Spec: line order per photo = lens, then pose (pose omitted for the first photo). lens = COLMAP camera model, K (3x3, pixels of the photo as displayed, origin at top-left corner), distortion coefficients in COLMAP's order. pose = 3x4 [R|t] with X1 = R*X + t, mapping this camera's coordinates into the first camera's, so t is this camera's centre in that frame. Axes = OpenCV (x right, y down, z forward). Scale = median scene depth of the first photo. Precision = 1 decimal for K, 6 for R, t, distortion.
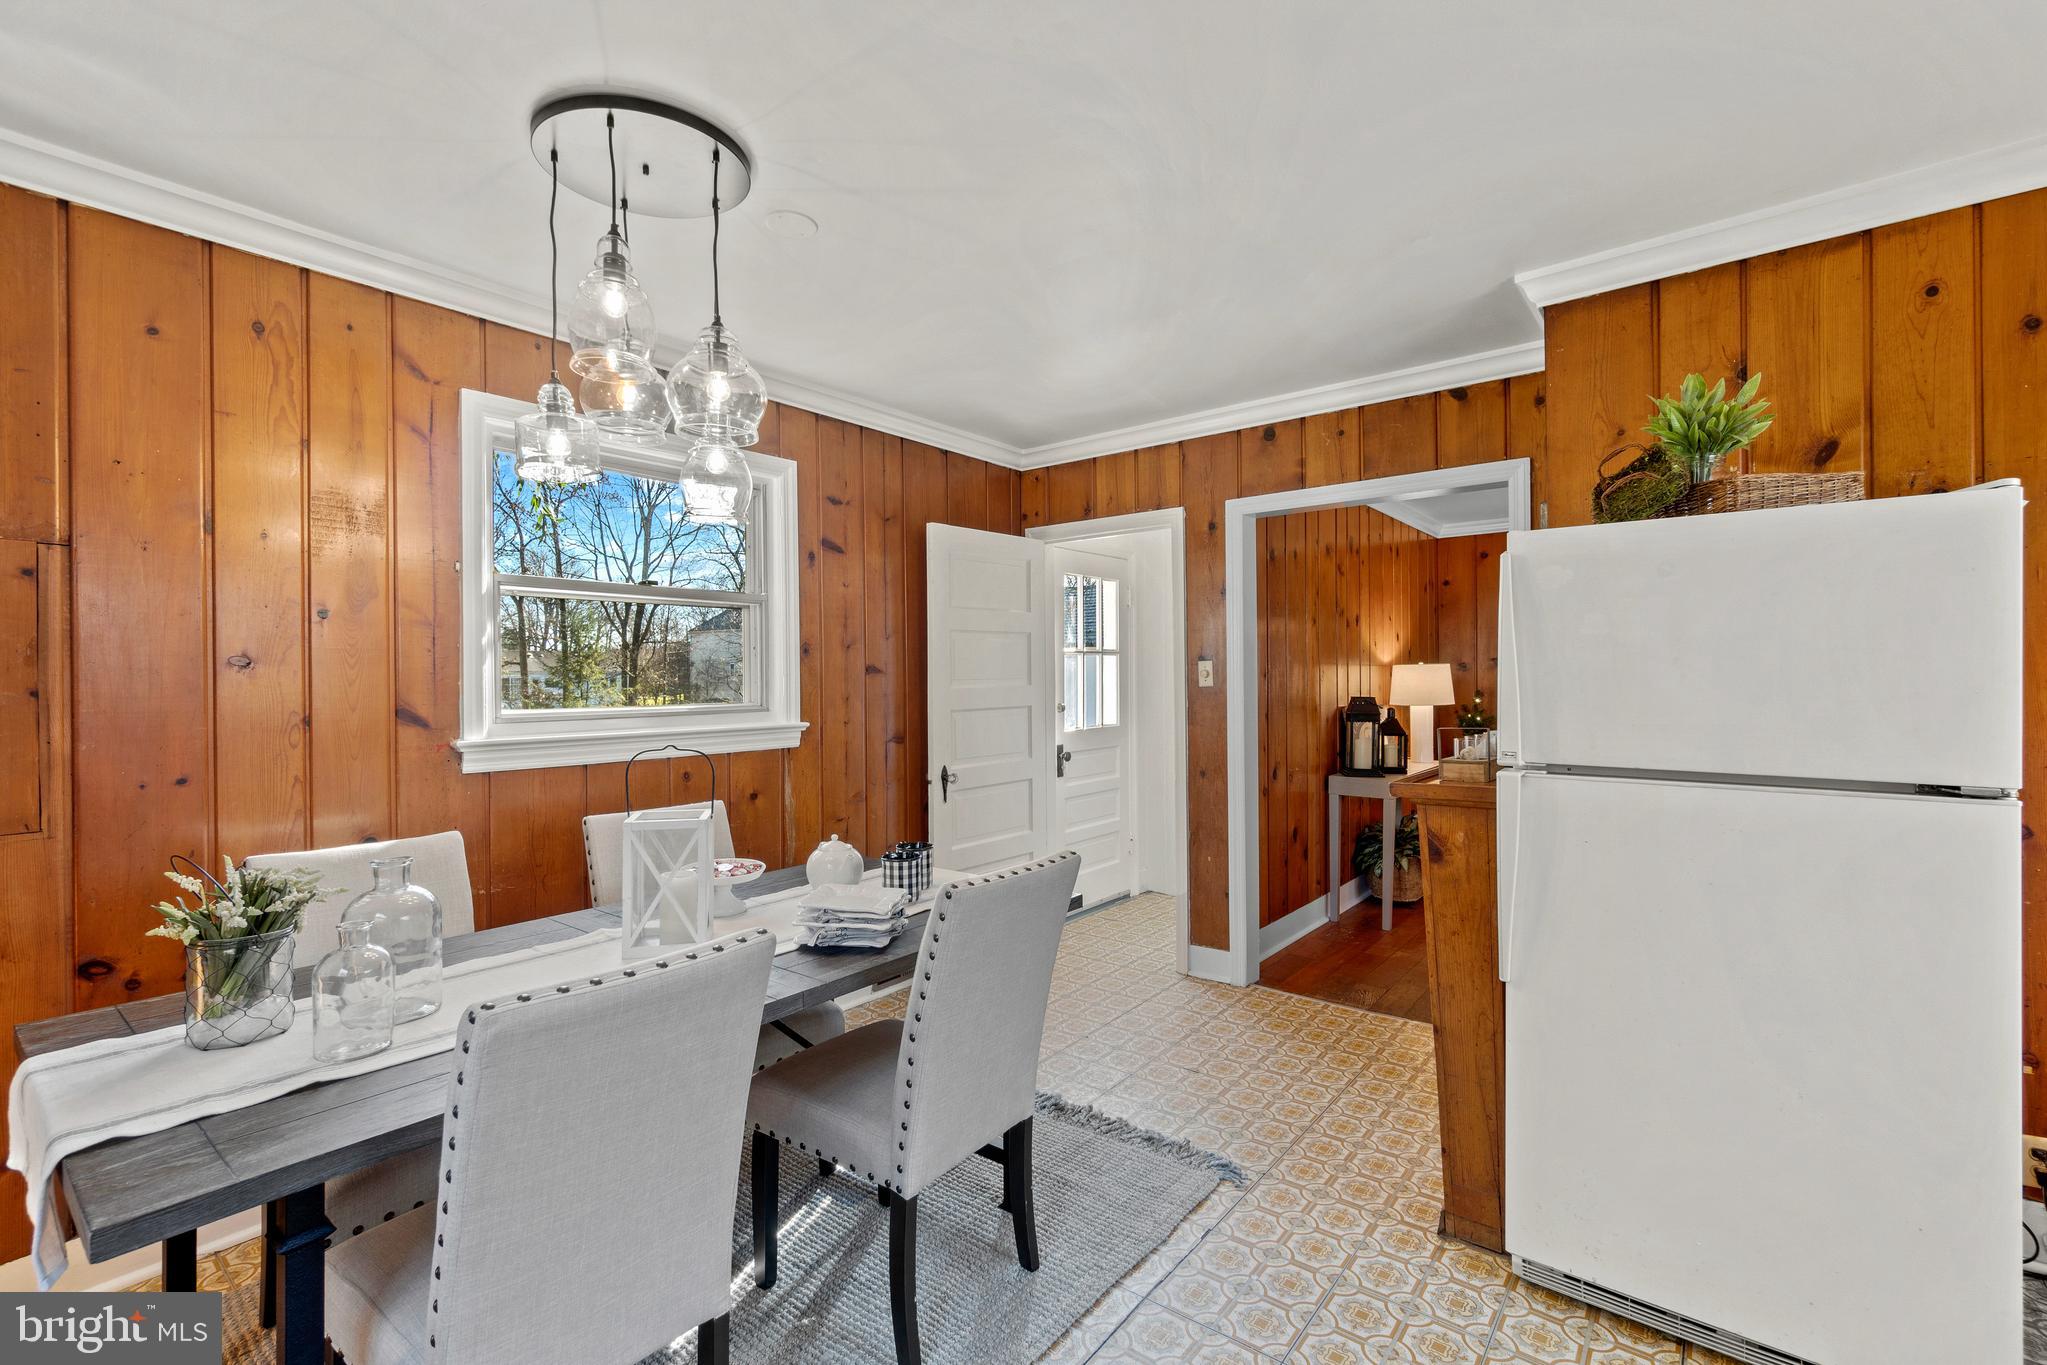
lens RADIAL K [[901.4, 0, 1021.9], [0, 901.4, 680.3], [0, 0, 1]] dist [0.001373, 0.000154]
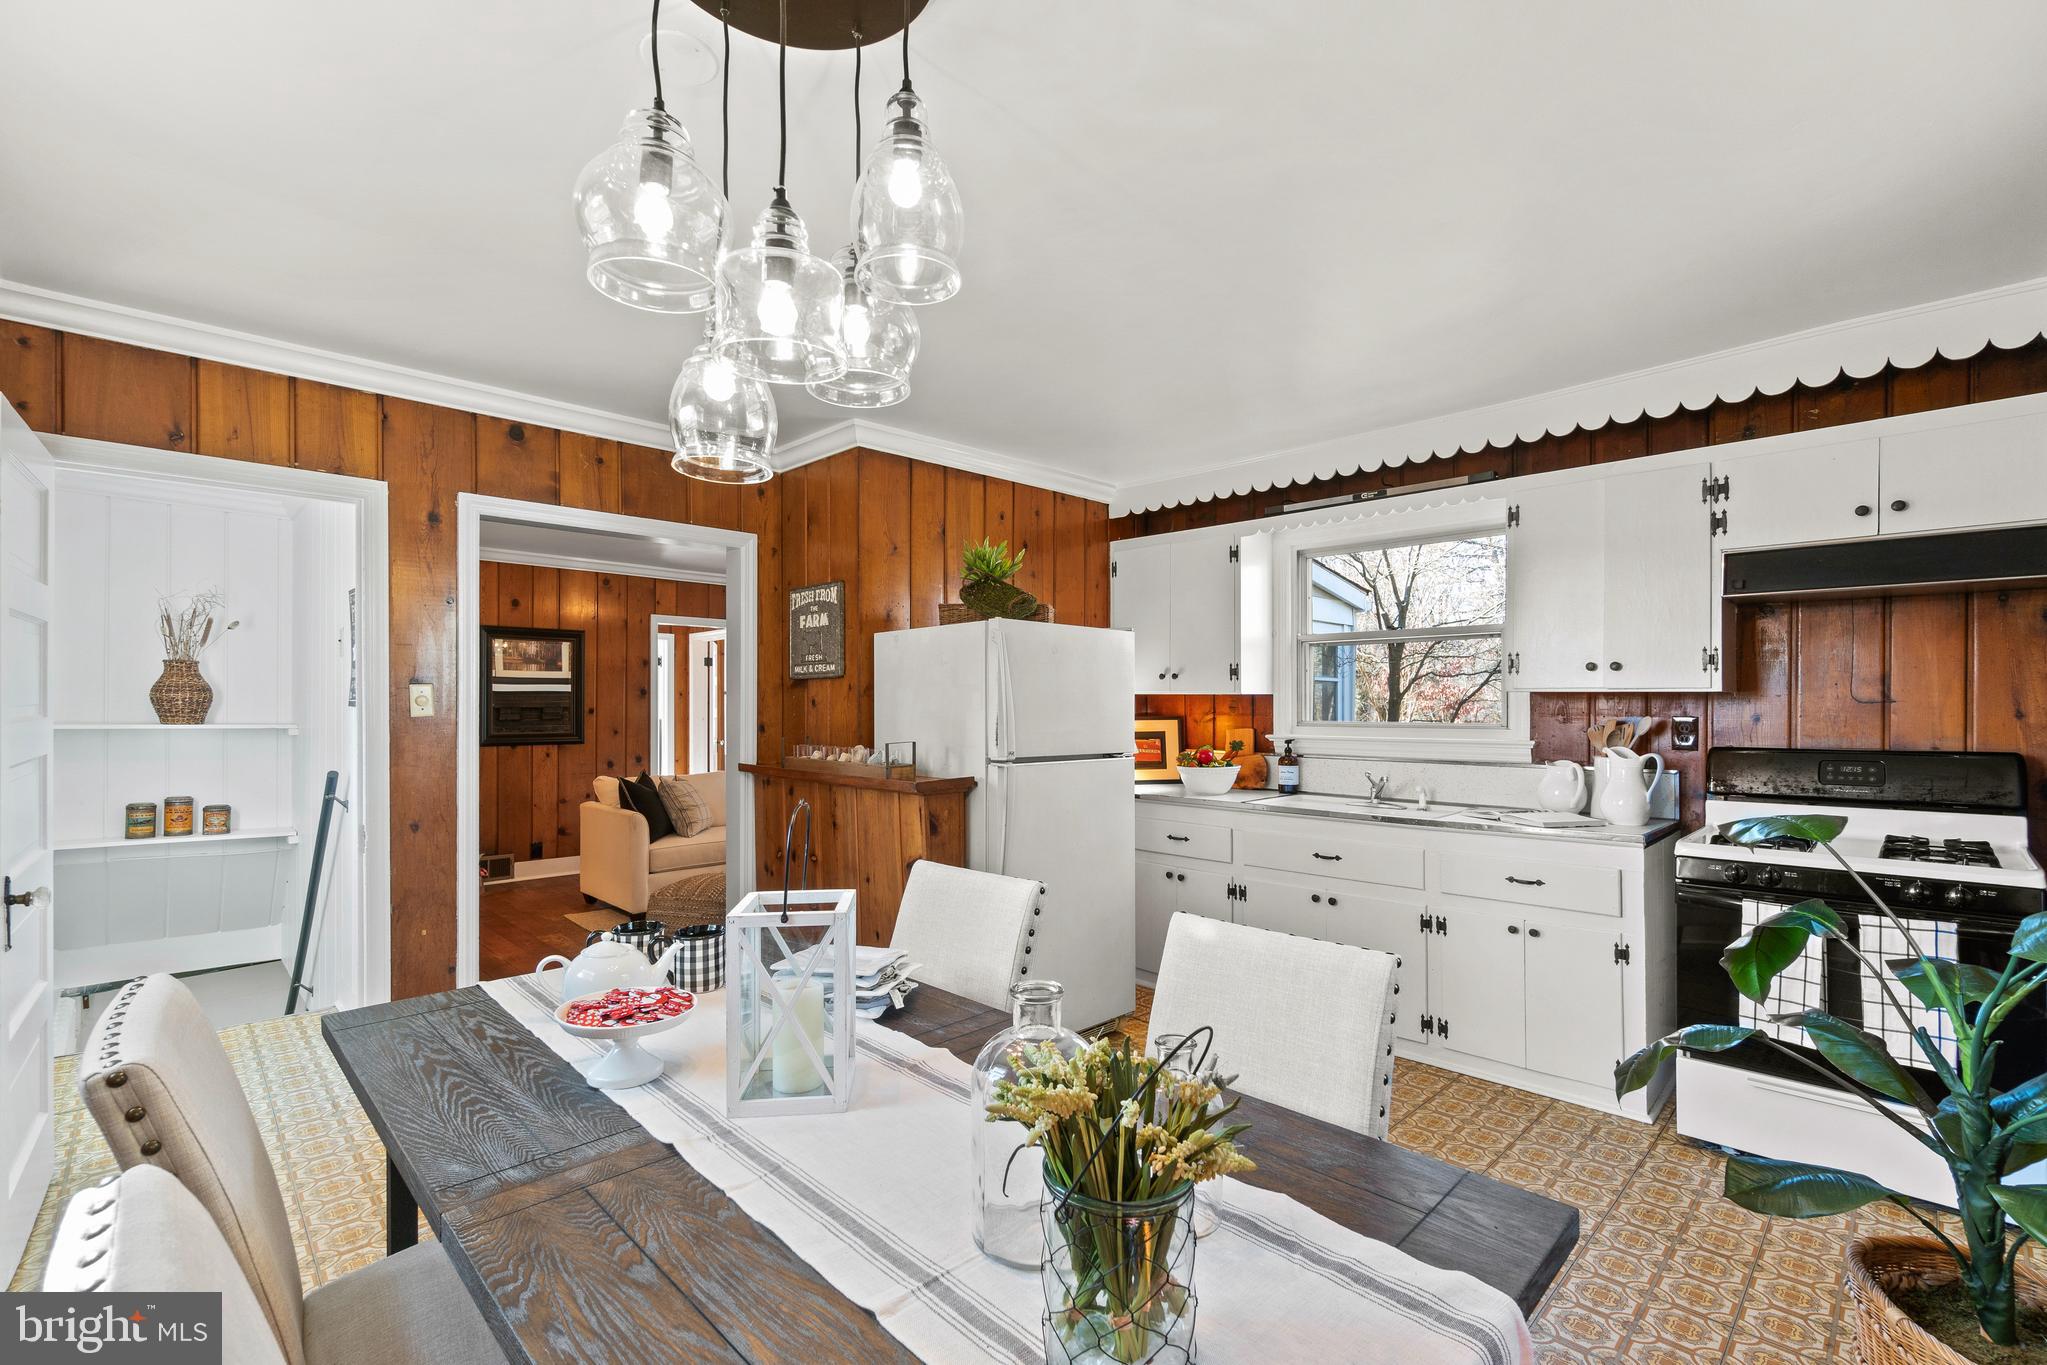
lens RADIAL K [[899.9, 0, 1033.1], [0, 899.9, 701.4], [0, 0, 1]] dist [-0.002481, 0.000089]
pose [[0.108030, 0.009258, 0.994105, -0.618960], [0.000253, 0.999956, -0.009340, 0.001135], [-0.994148, 0.001261, 0.108023, 0.443703]]
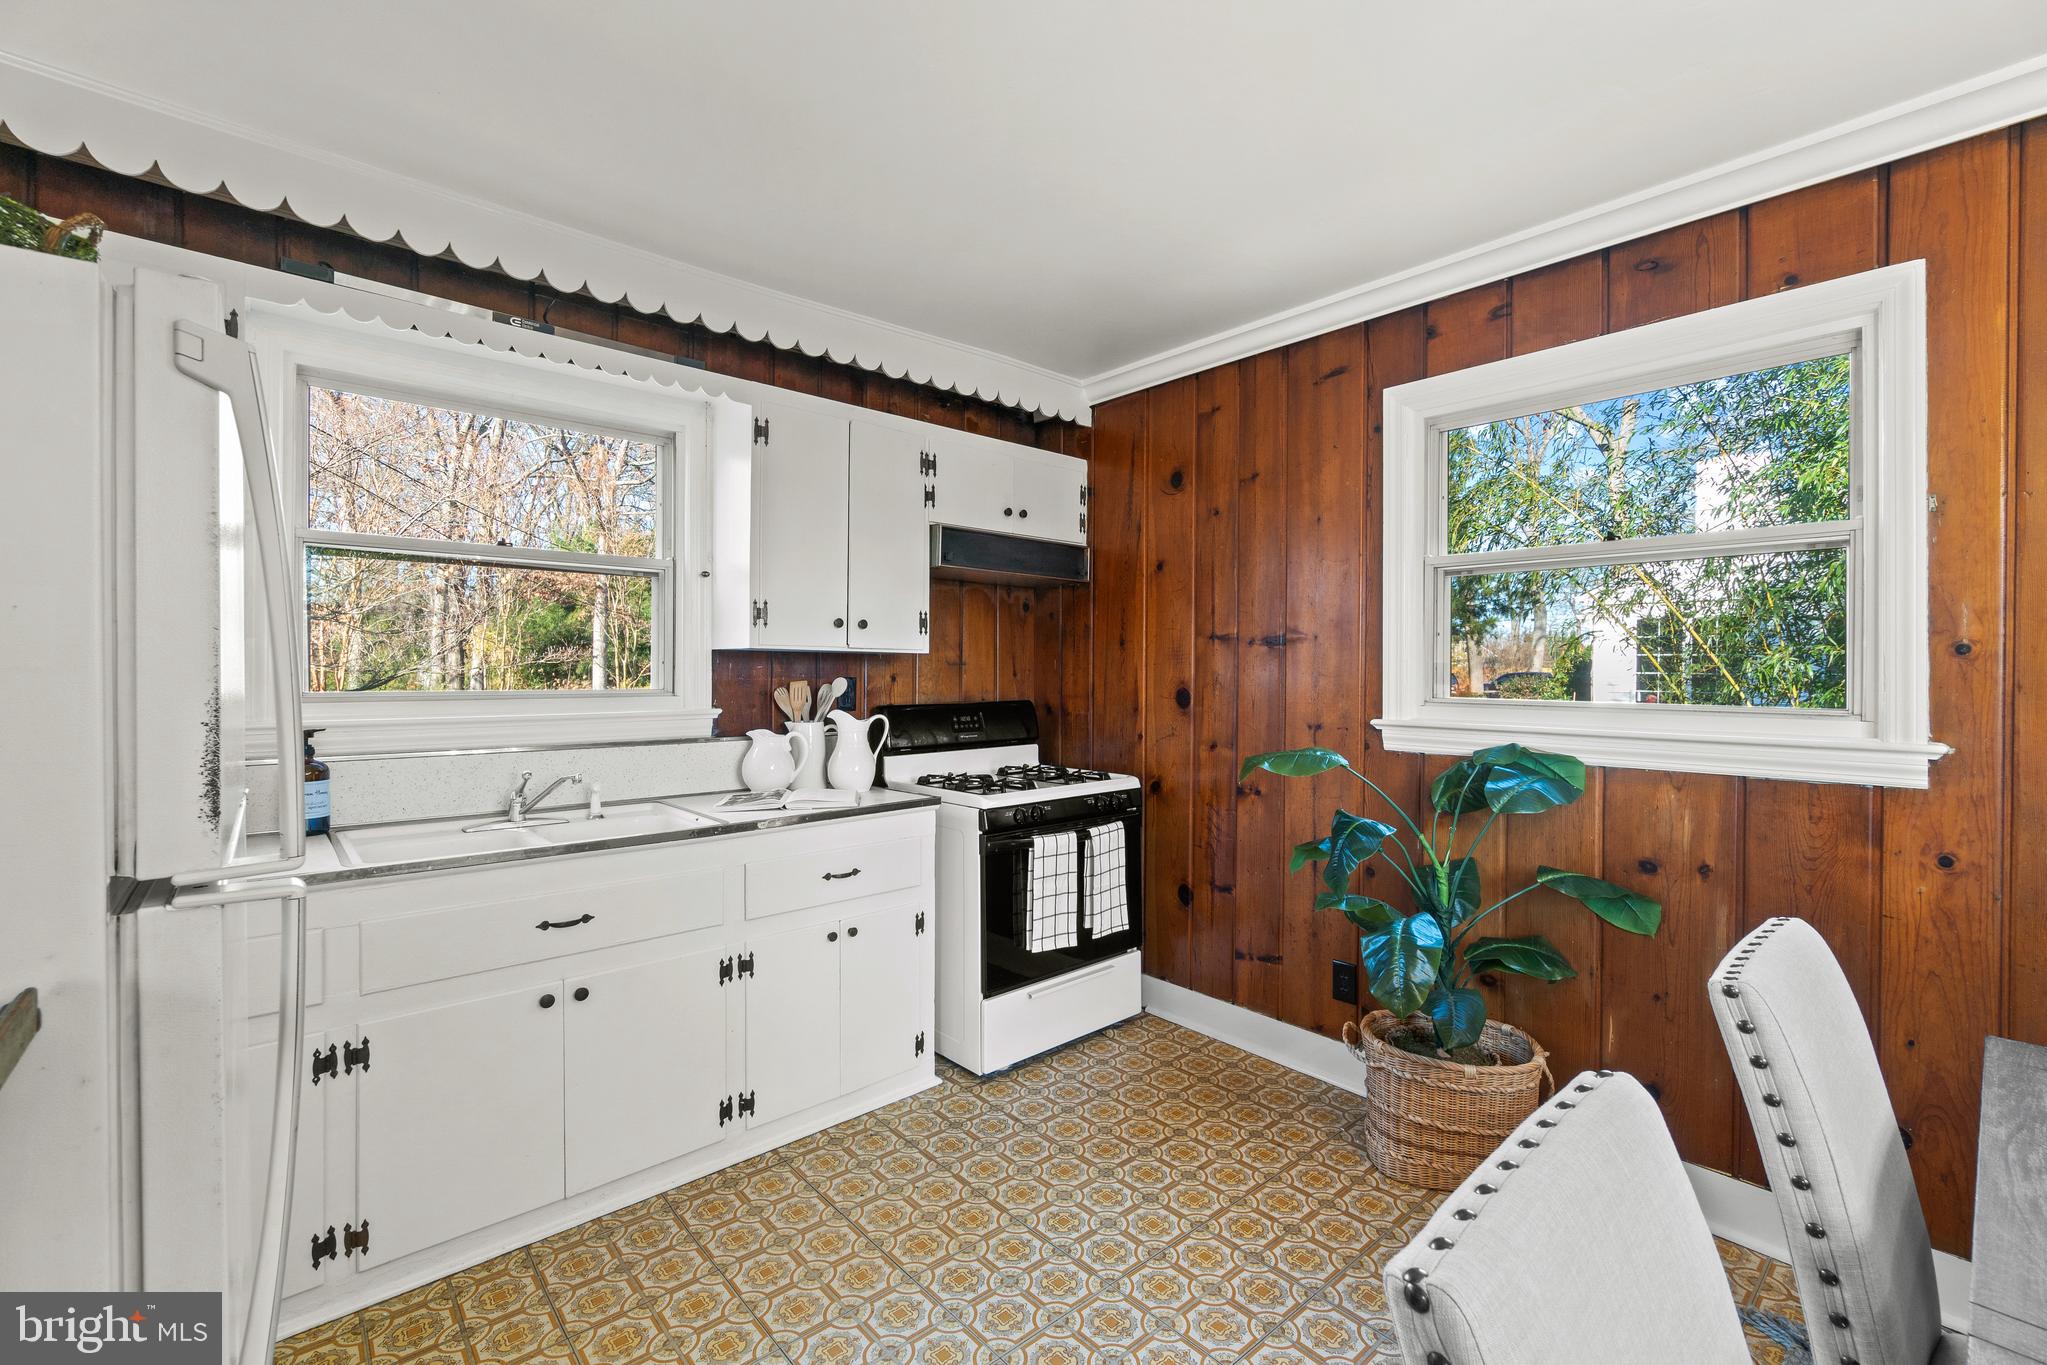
lens RADIAL K [[877.5, 0, 1031.6], [0, 877.5, 674.1], [0, 0, 1]] dist [-0.002398, -0.000062]
pose [[-0.985869, 0.003218, 0.167485, 0.076248], [0.003742, 0.999989, 0.002812, 0.002982], [-0.167474, 0.003399, -0.985871, 0.764500]]
